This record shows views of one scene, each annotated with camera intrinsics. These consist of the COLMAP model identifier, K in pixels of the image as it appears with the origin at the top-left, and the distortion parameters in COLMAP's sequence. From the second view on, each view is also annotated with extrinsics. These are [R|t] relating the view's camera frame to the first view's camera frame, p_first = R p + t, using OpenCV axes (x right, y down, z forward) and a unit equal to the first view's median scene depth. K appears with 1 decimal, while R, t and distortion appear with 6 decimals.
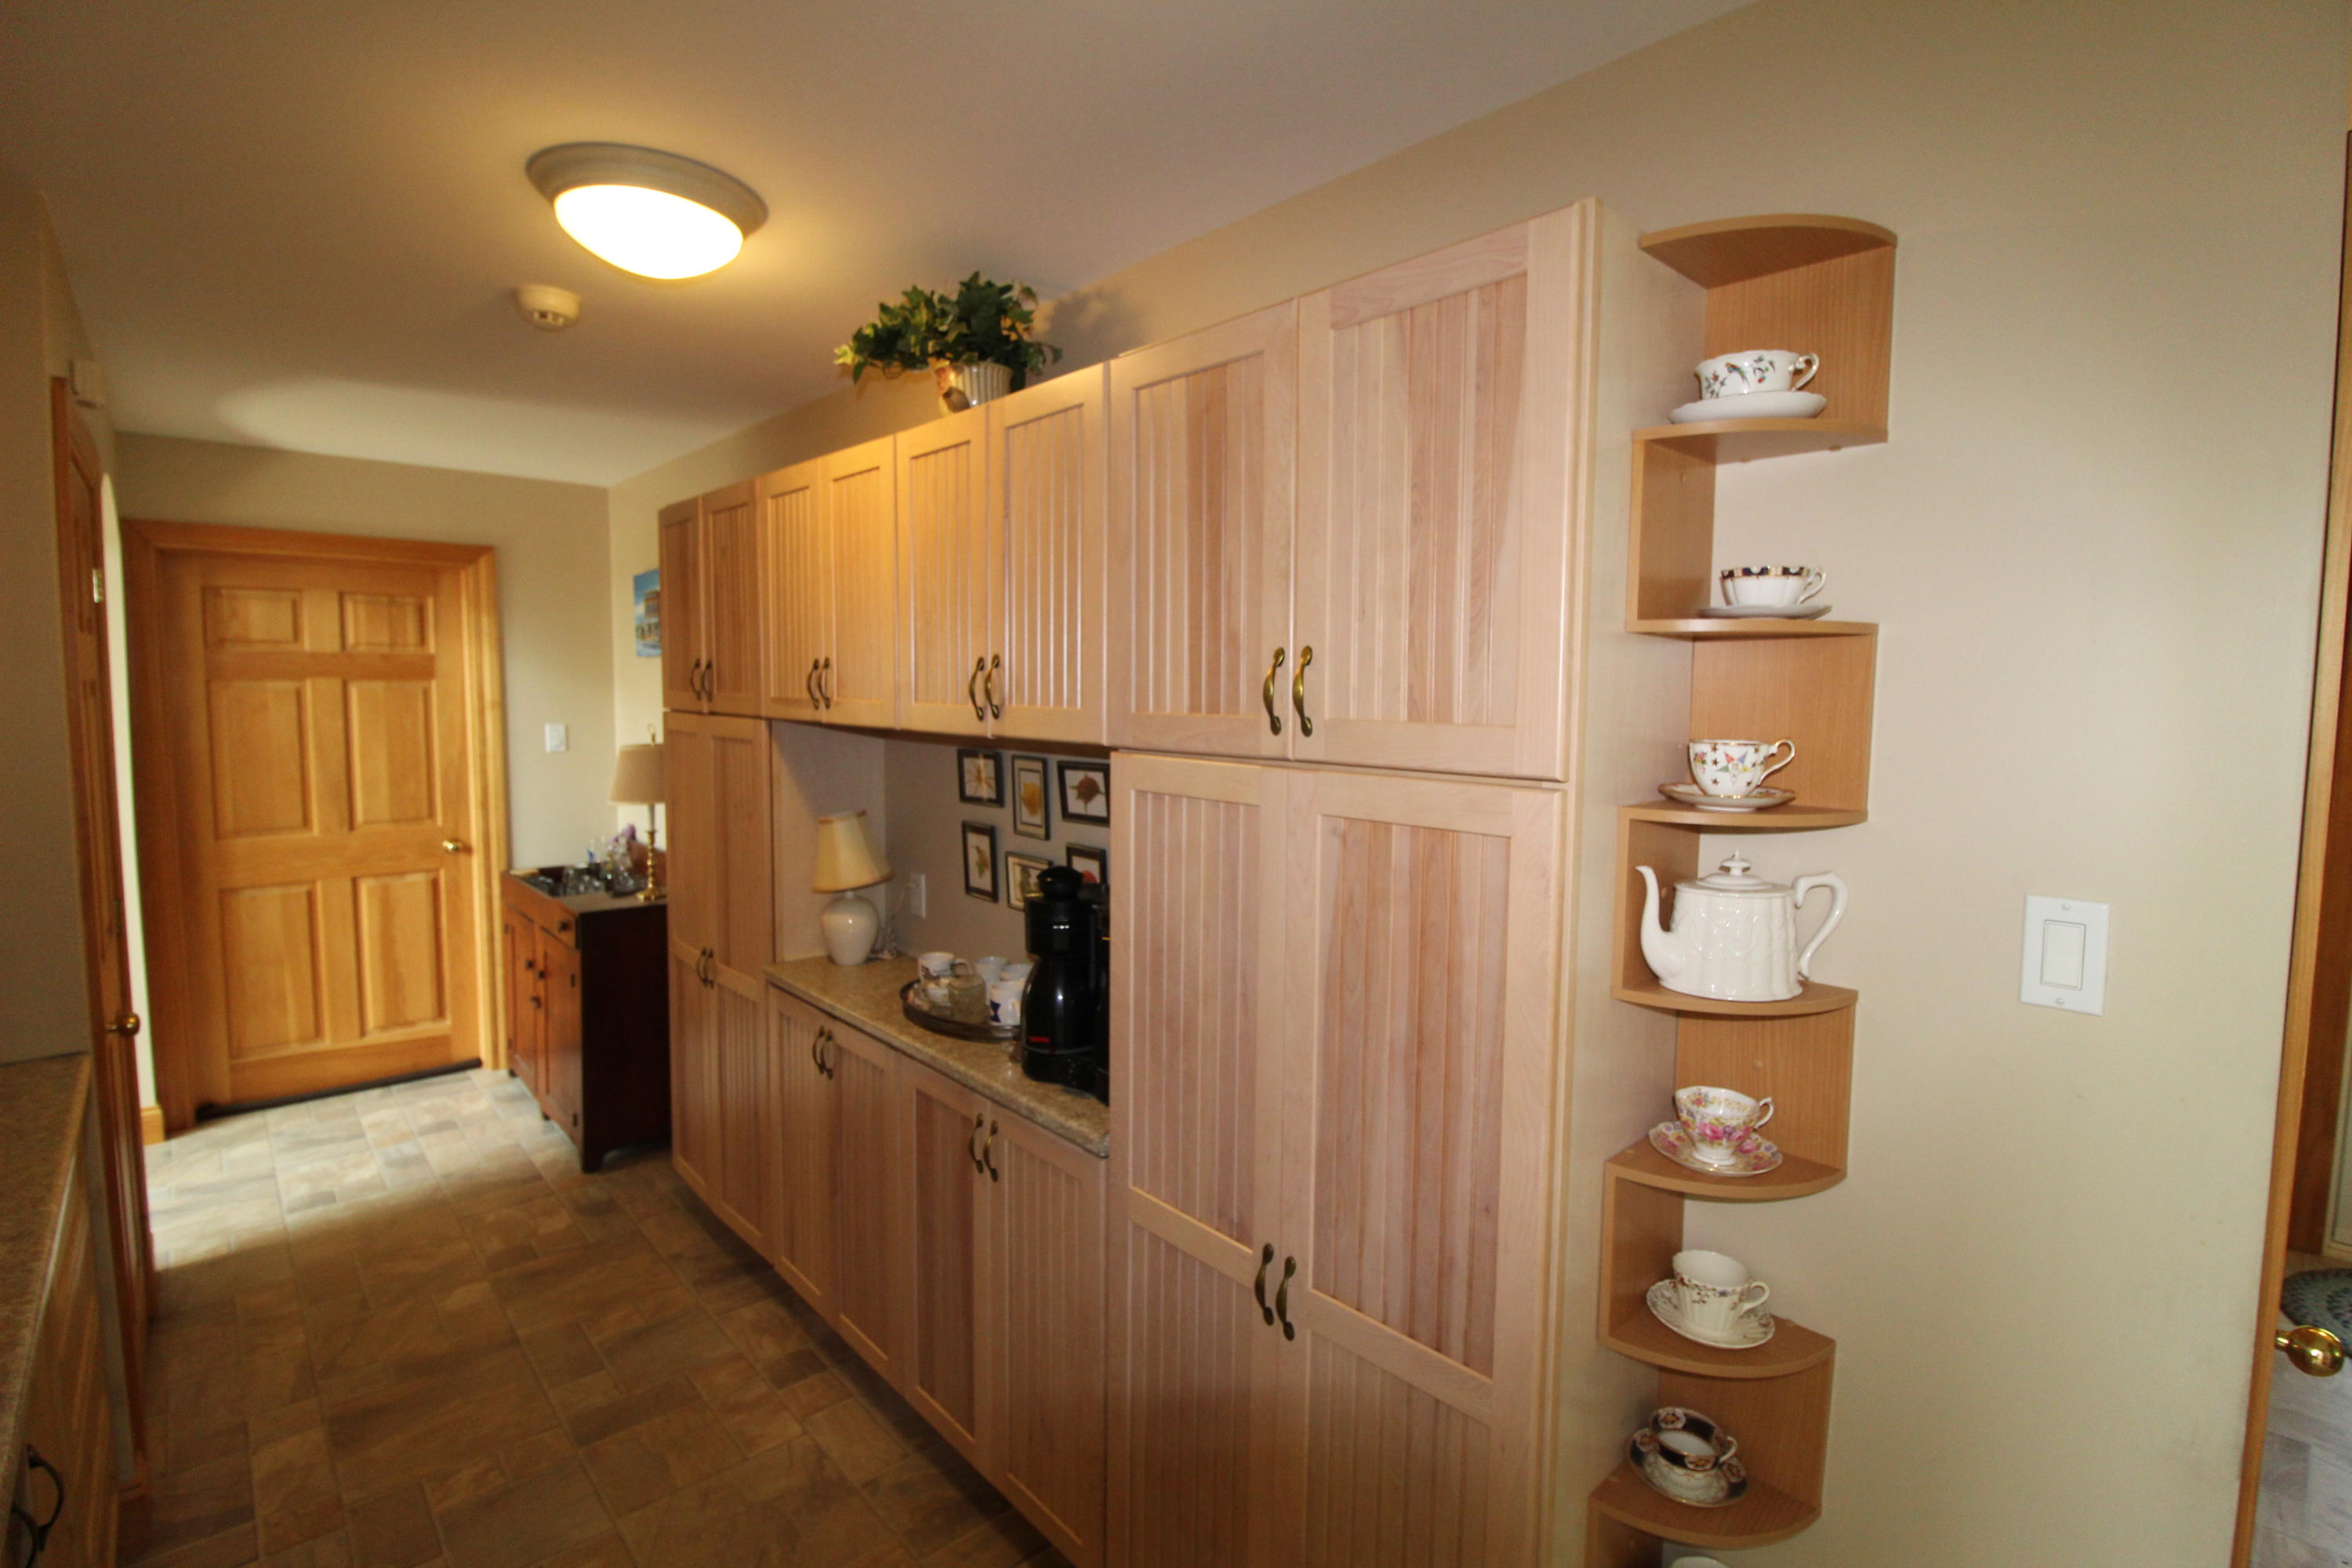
lens RADIAL K [[1090.2, 0, 1185.0], [0, 1090.2, 768.0], [0, 0, 1]] dist [0.000861, -0.014072]
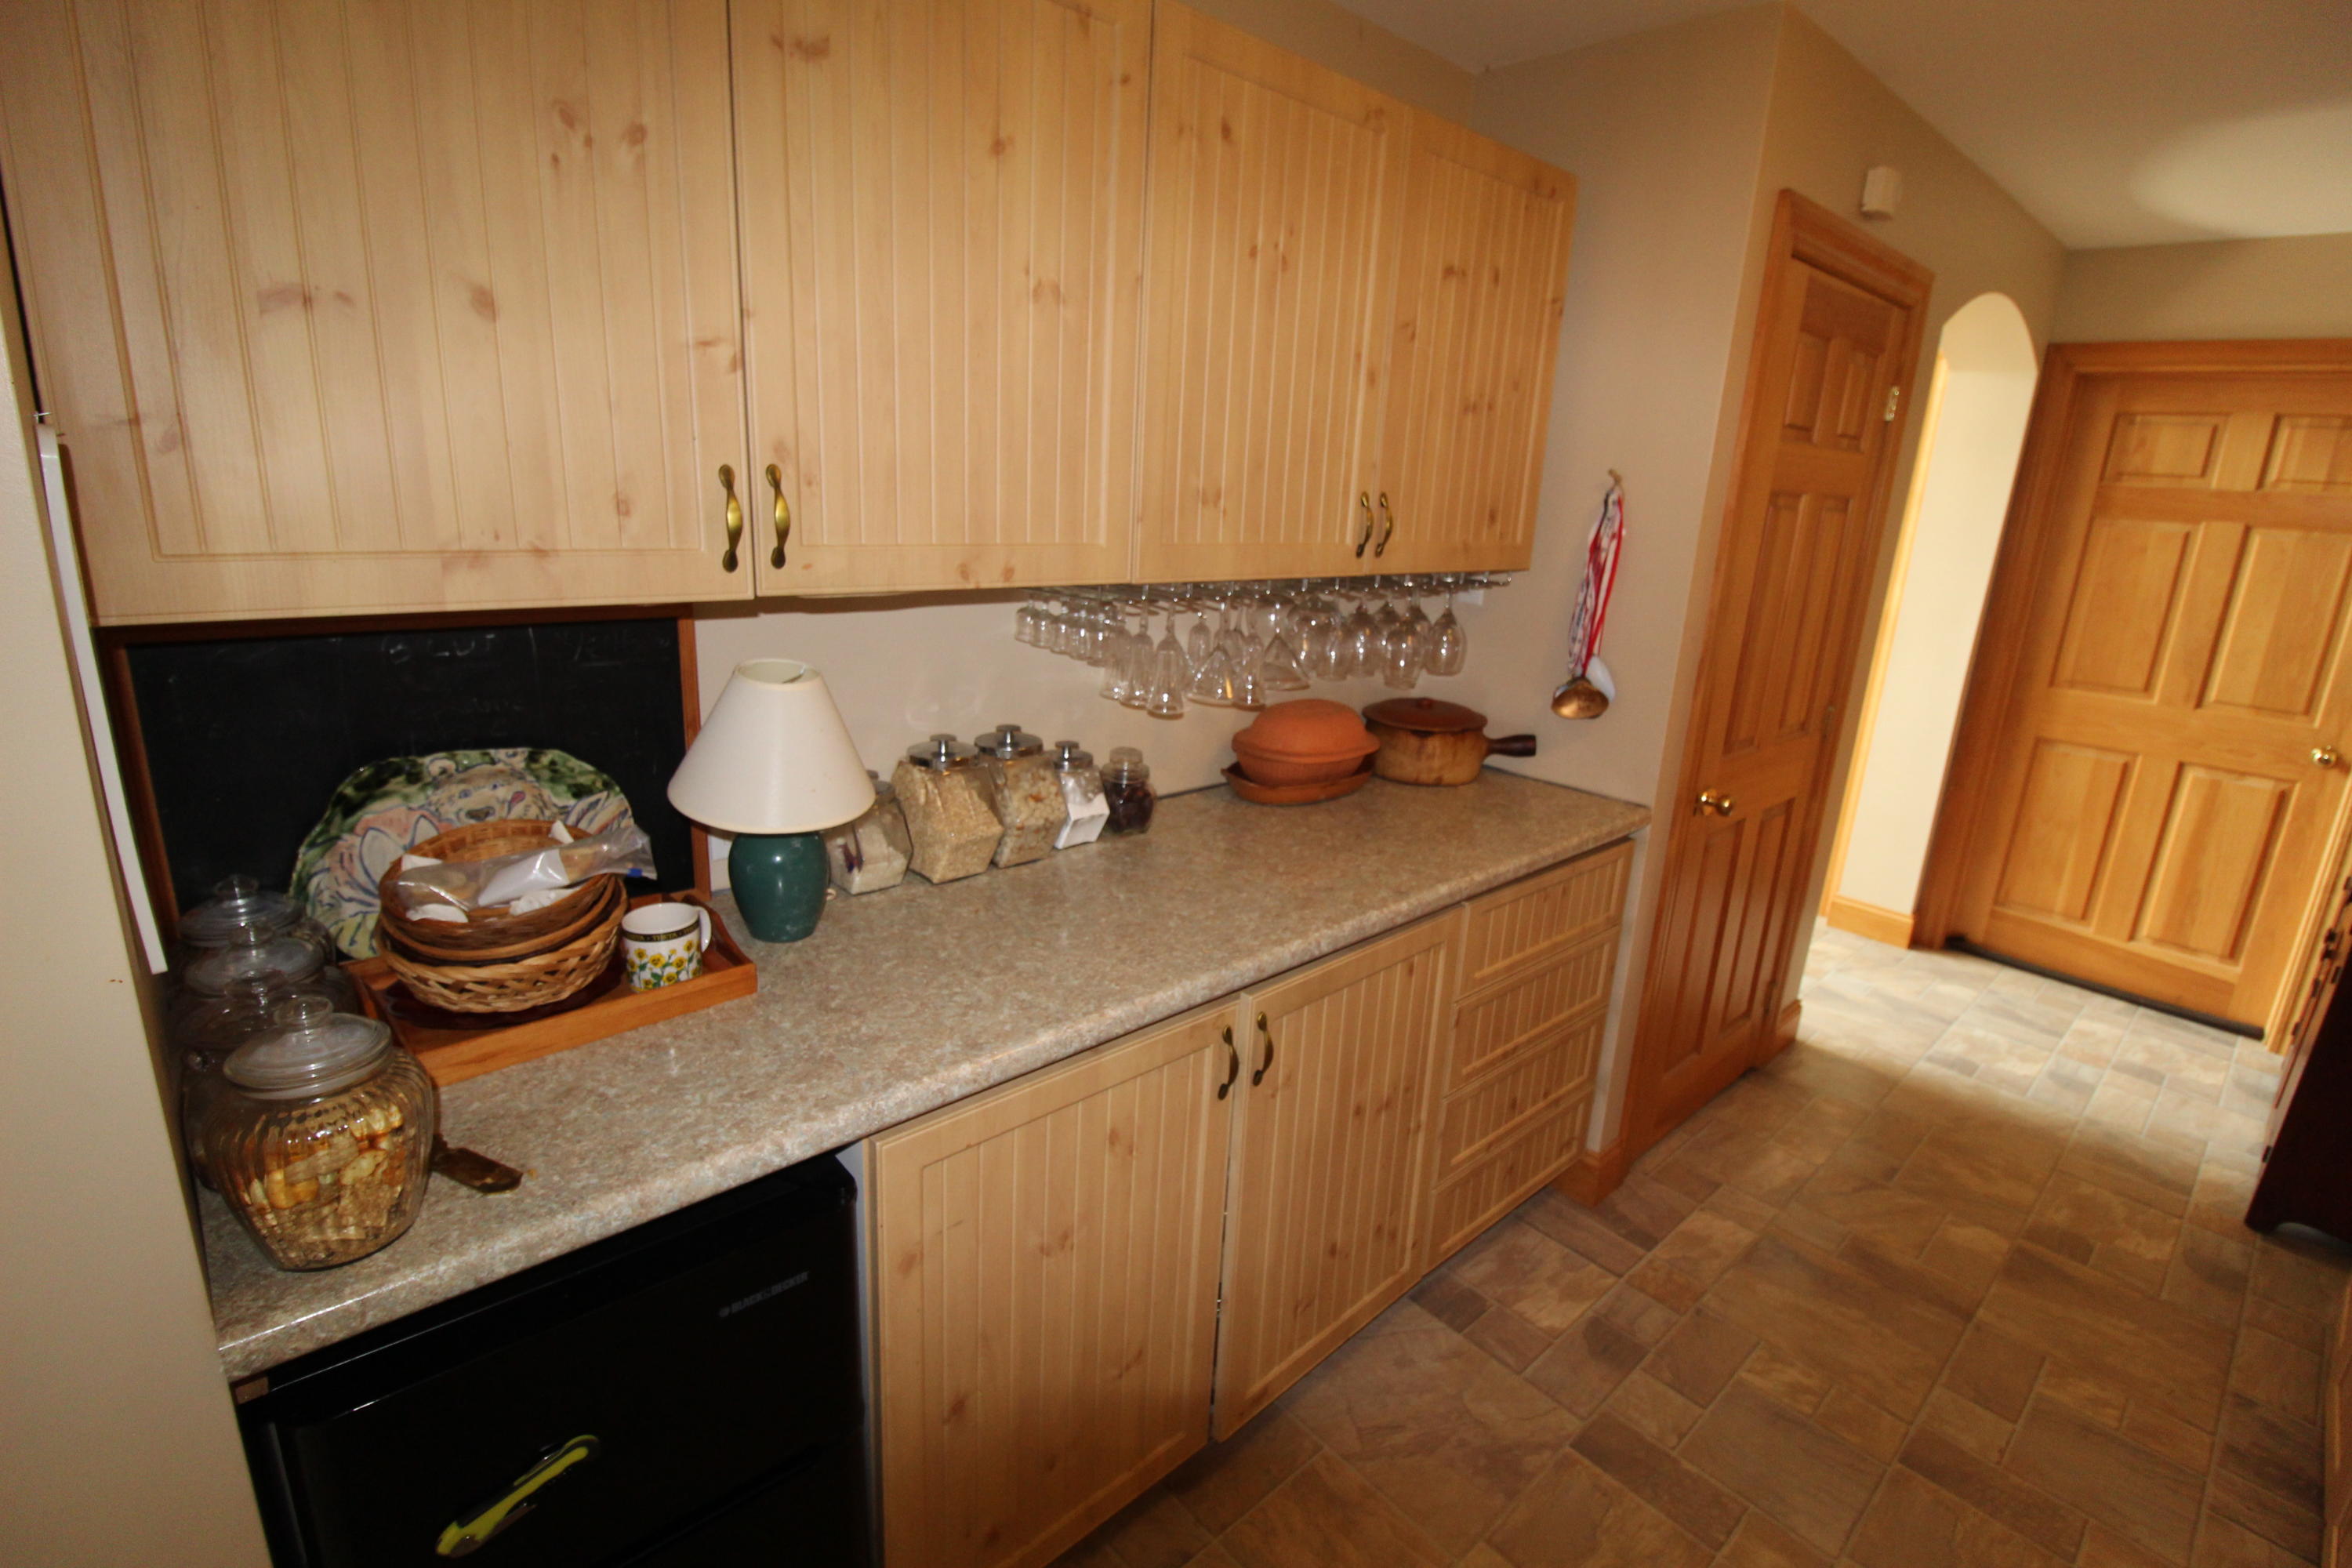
lens RADIAL K [[1090.2, 0, 1185.0], [0, 1090.2, 768.0], [0, 0, 1]] dist [0.000861, -0.014072]
pose [[-0.009286, 0.252199, -0.967631, 0.061136], [-0.128868, 0.959301, 0.251265, -0.006767], [0.991618, 0.127030, 0.023593, 0.218551]]
